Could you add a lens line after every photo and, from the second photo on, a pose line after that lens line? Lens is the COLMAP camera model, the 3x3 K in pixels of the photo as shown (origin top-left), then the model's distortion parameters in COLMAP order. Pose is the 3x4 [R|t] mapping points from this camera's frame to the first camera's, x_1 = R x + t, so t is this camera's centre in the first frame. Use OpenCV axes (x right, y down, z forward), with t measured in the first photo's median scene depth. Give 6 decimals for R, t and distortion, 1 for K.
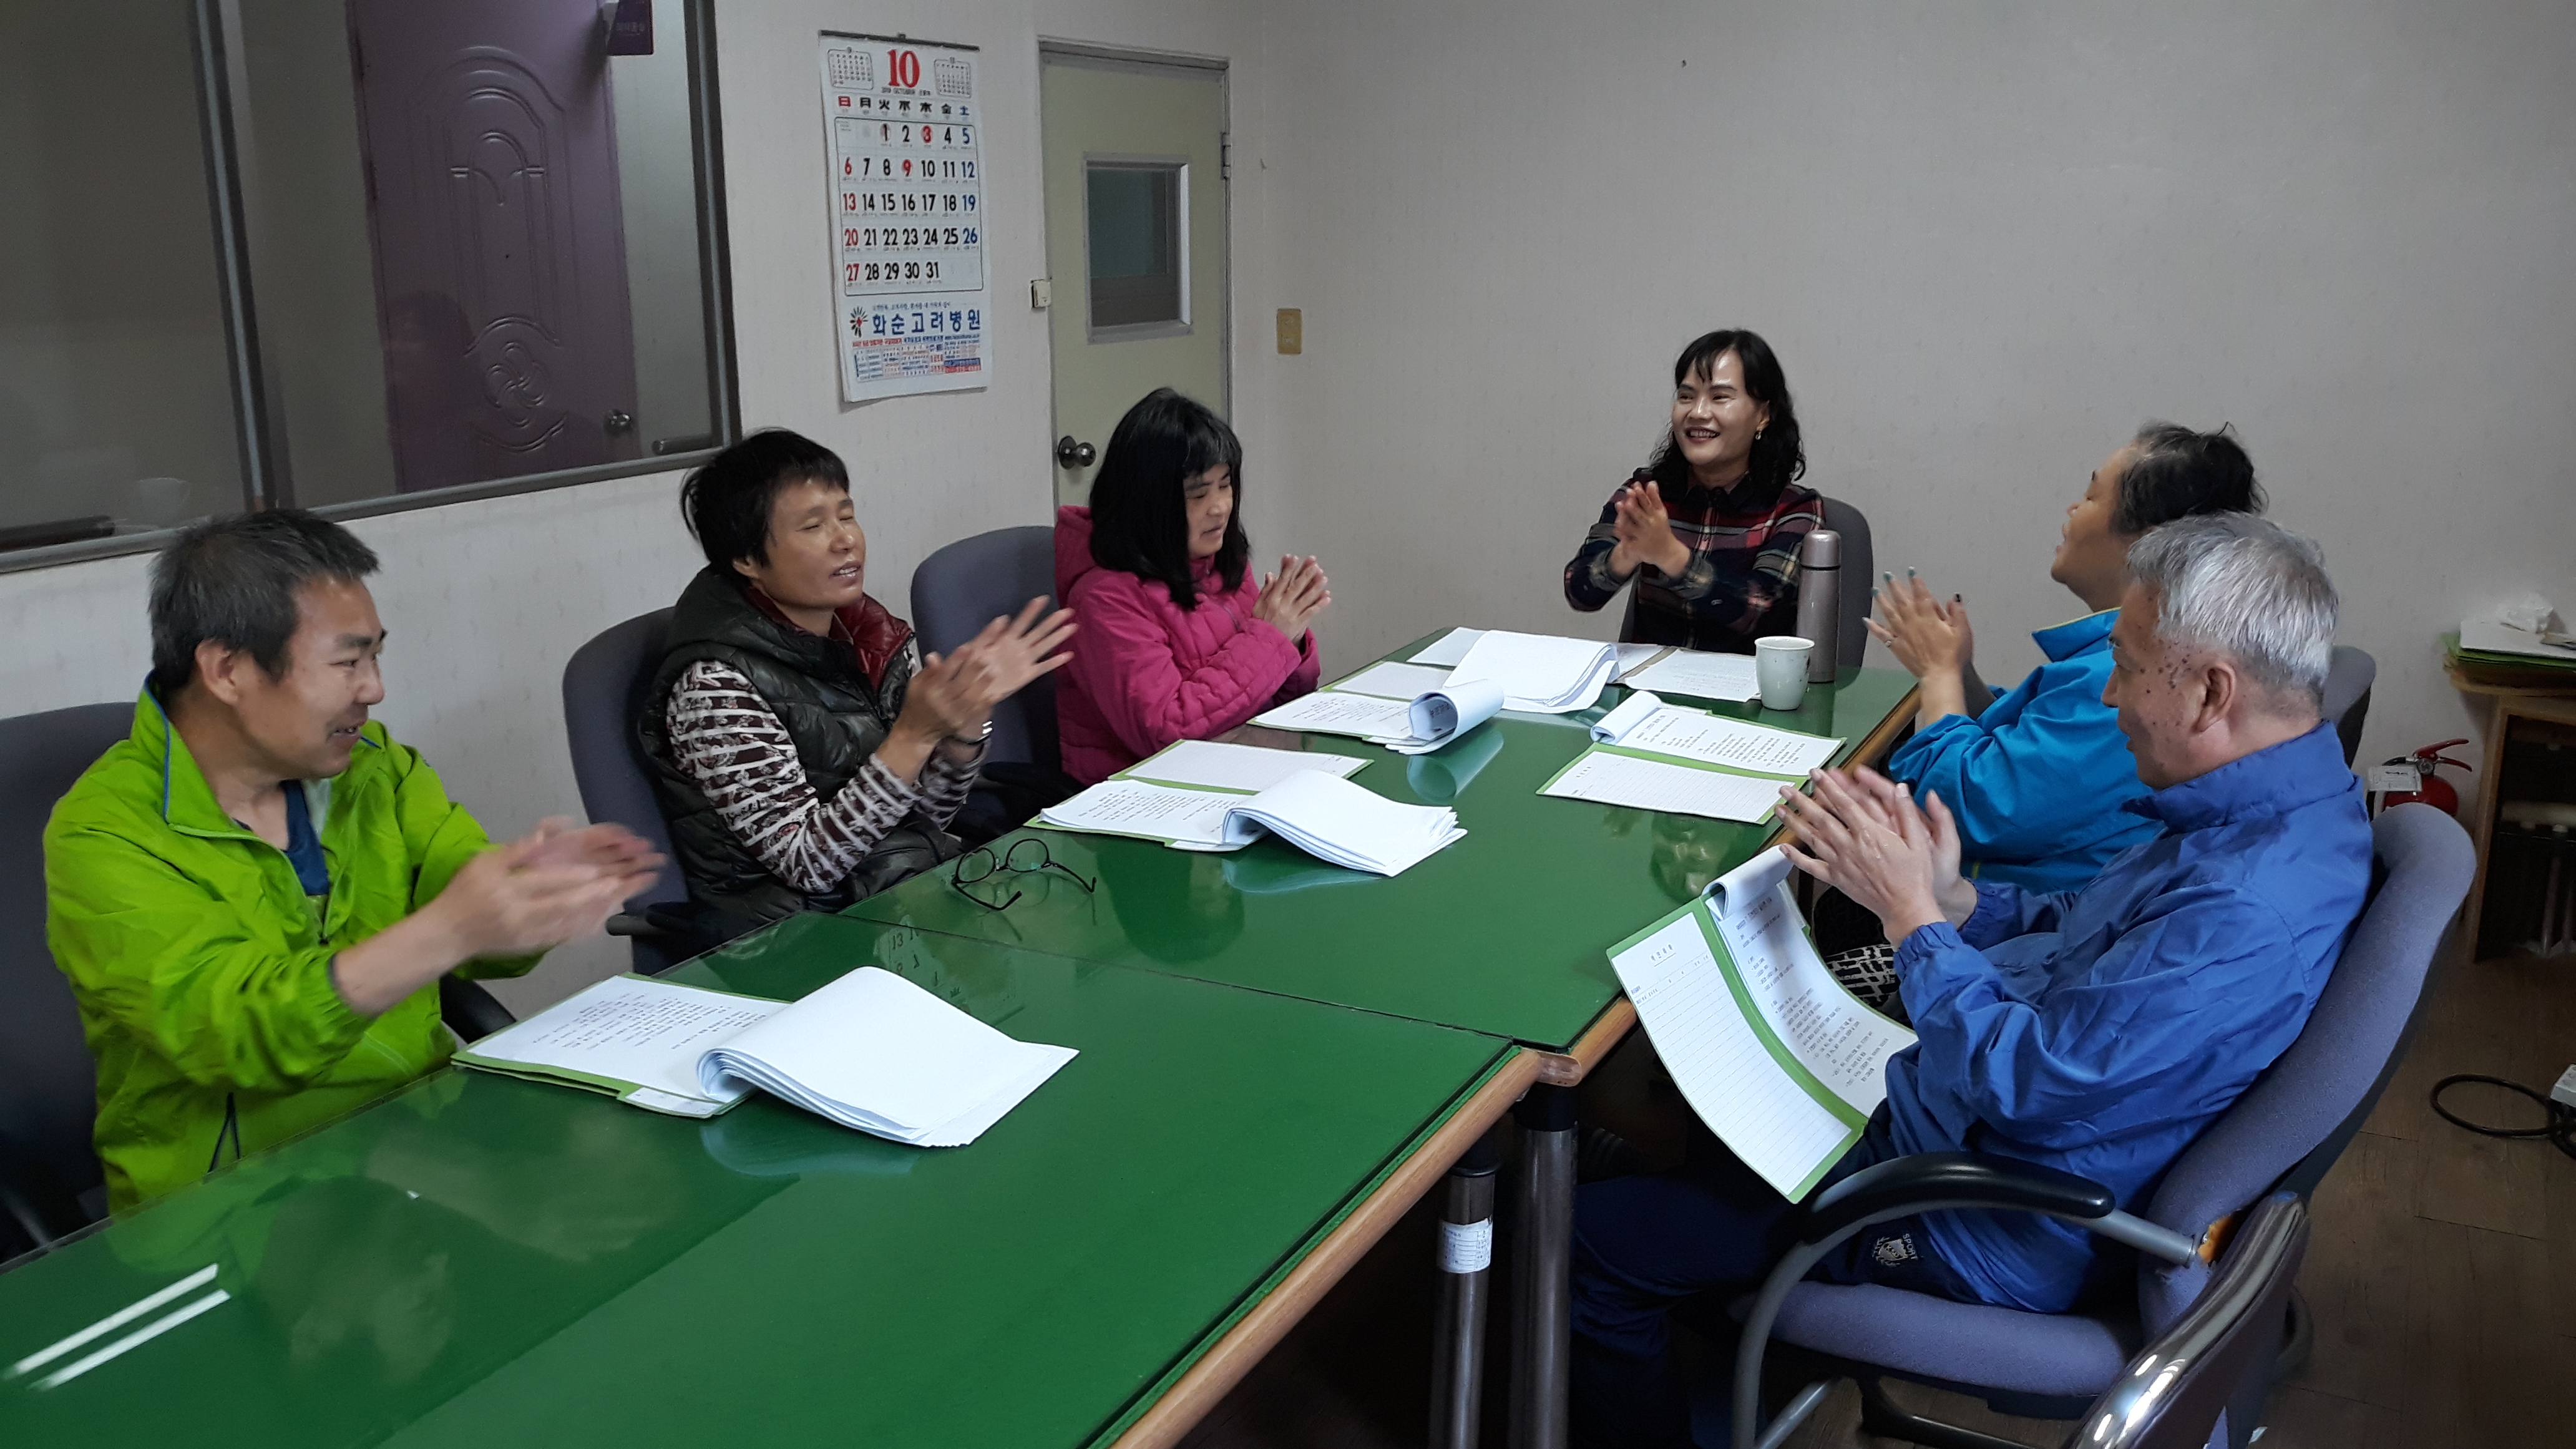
lens RADIAL K [[2042.2, 0, 1288.0], [0, 2042.2, 724.5], [0, 0, 1]] dist [0.008887, -0.073472]
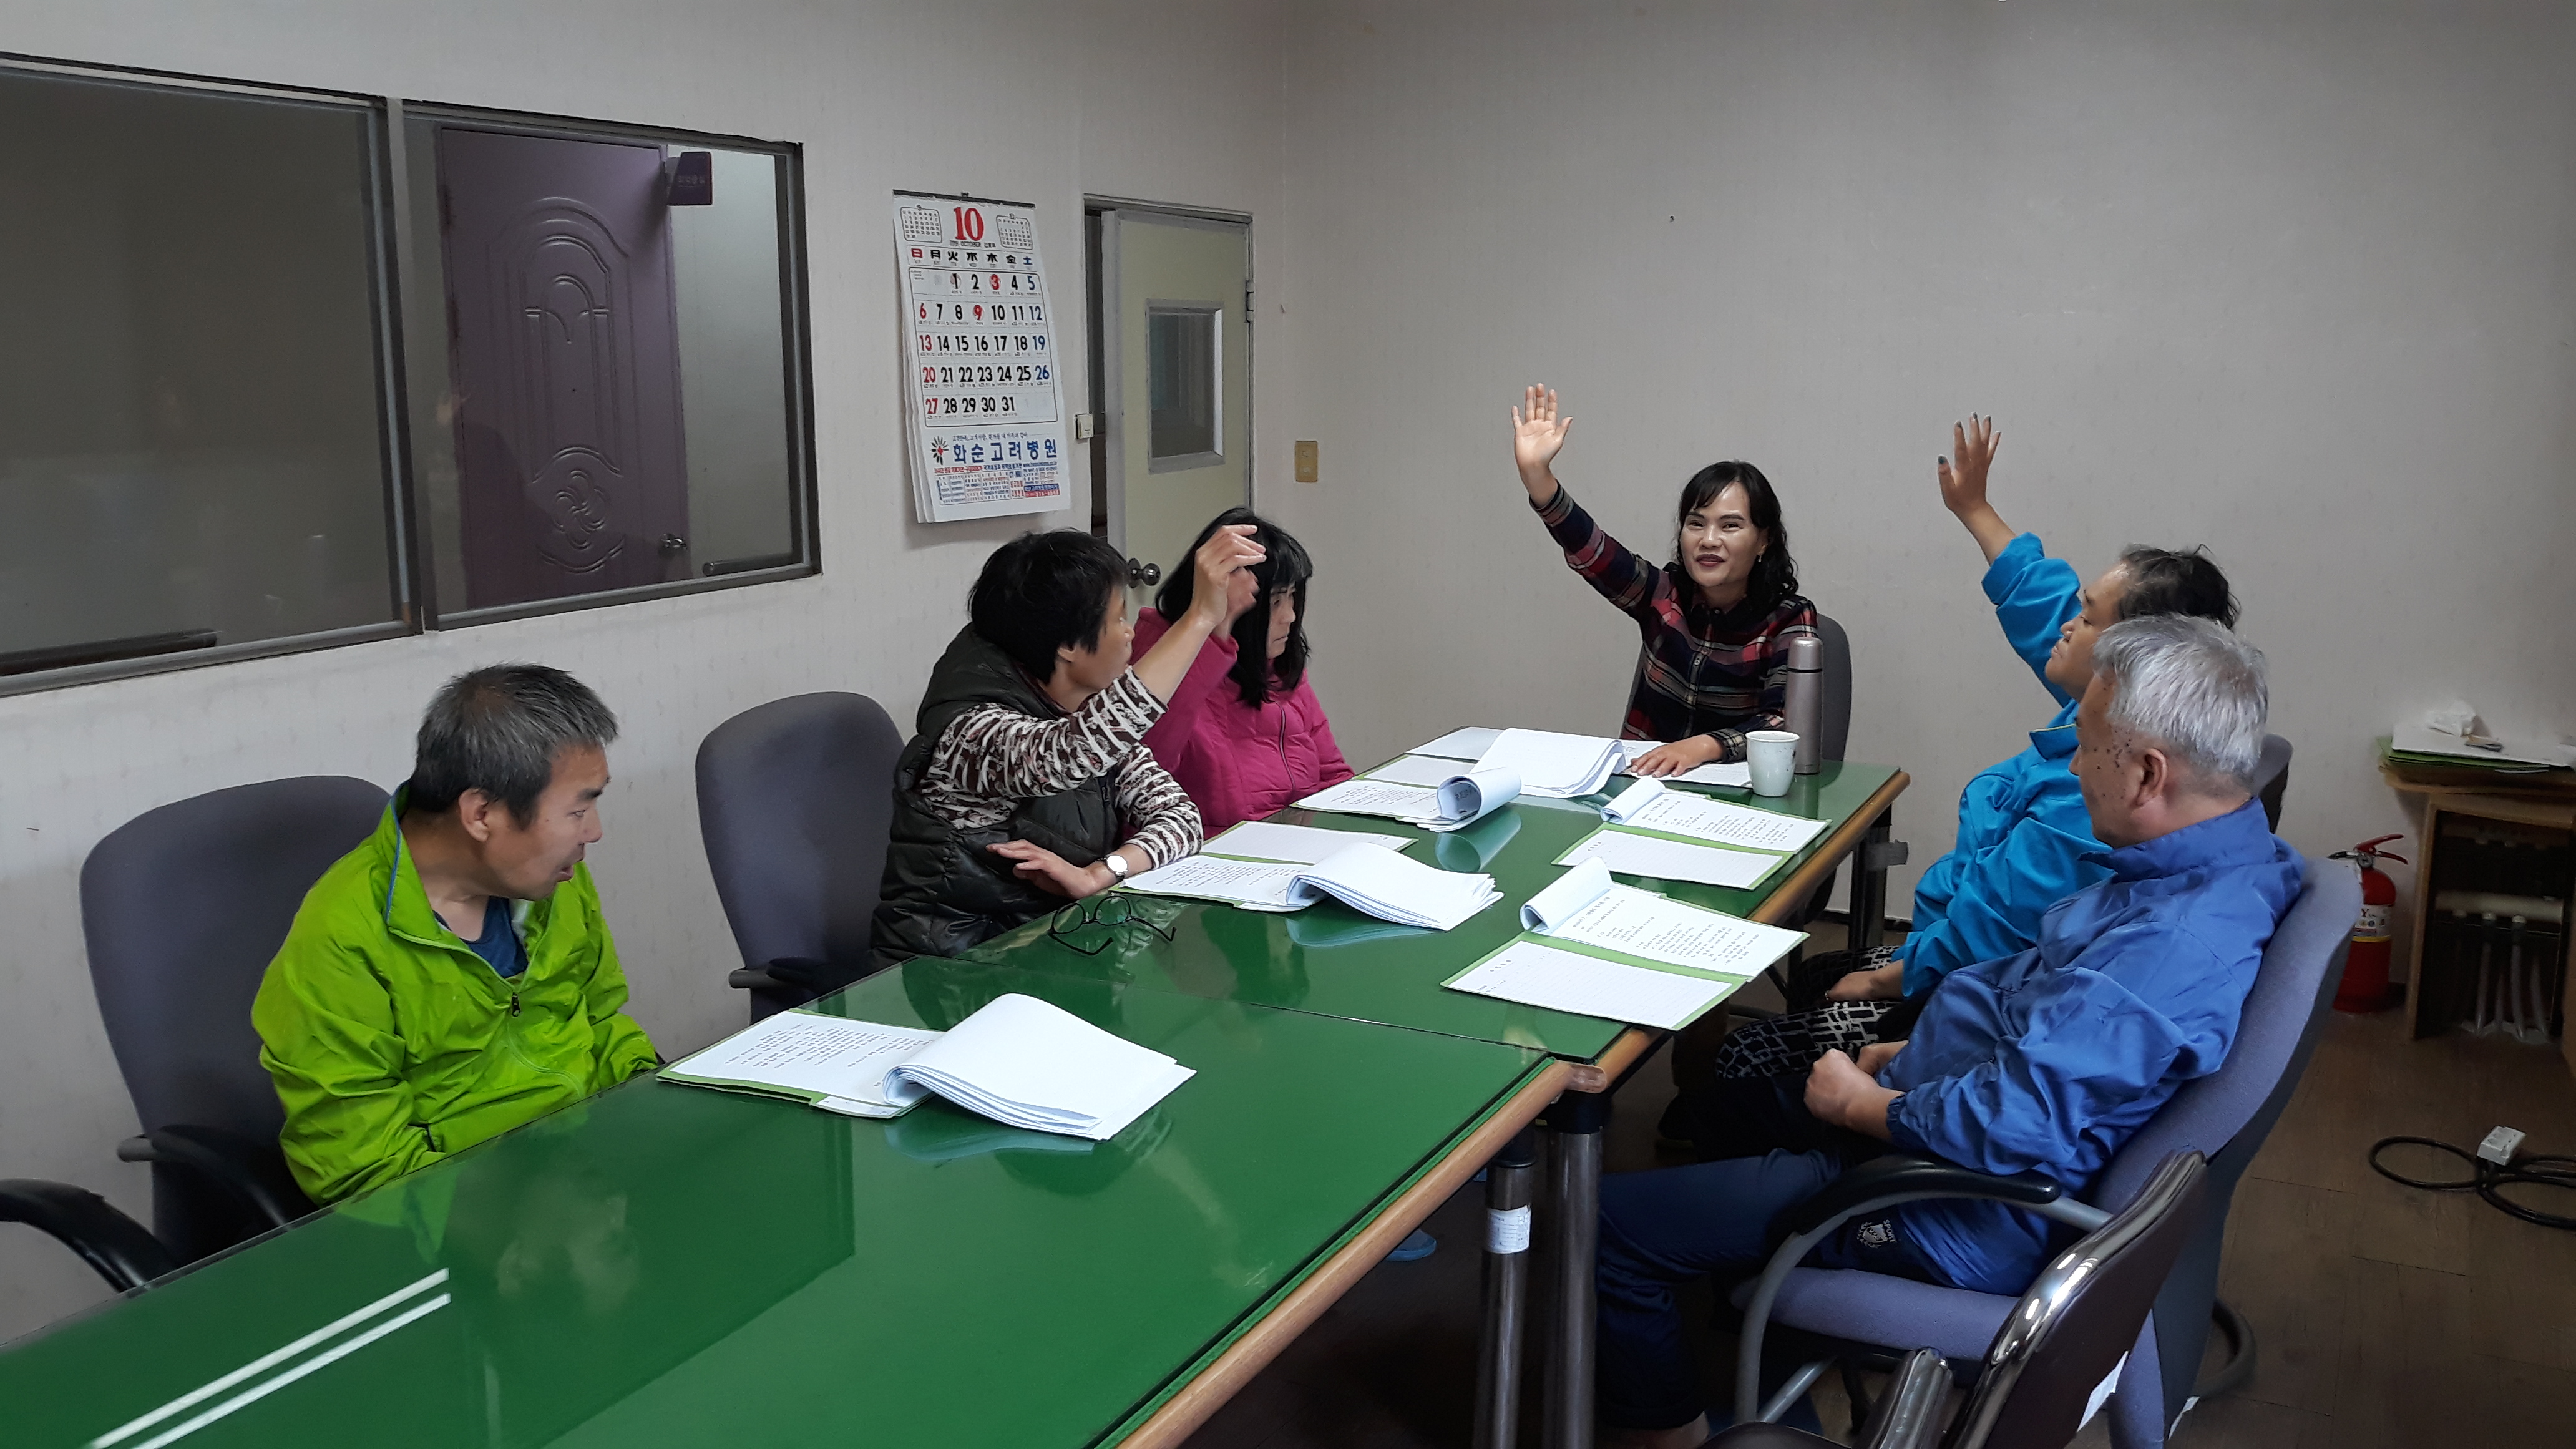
lens RADIAL K [[2067.4, 0, 1288.0], [0, 2067.4, 724.5], [0, 0, 1]] dist [-0.002017, -0.086266]
pose [[0.999971, 0.000668, 0.007552, -0.028088], [-0.000173, 0.997856, -0.065448, 0.025910], [-0.007580, 0.065445, 0.997827, -0.115023]]
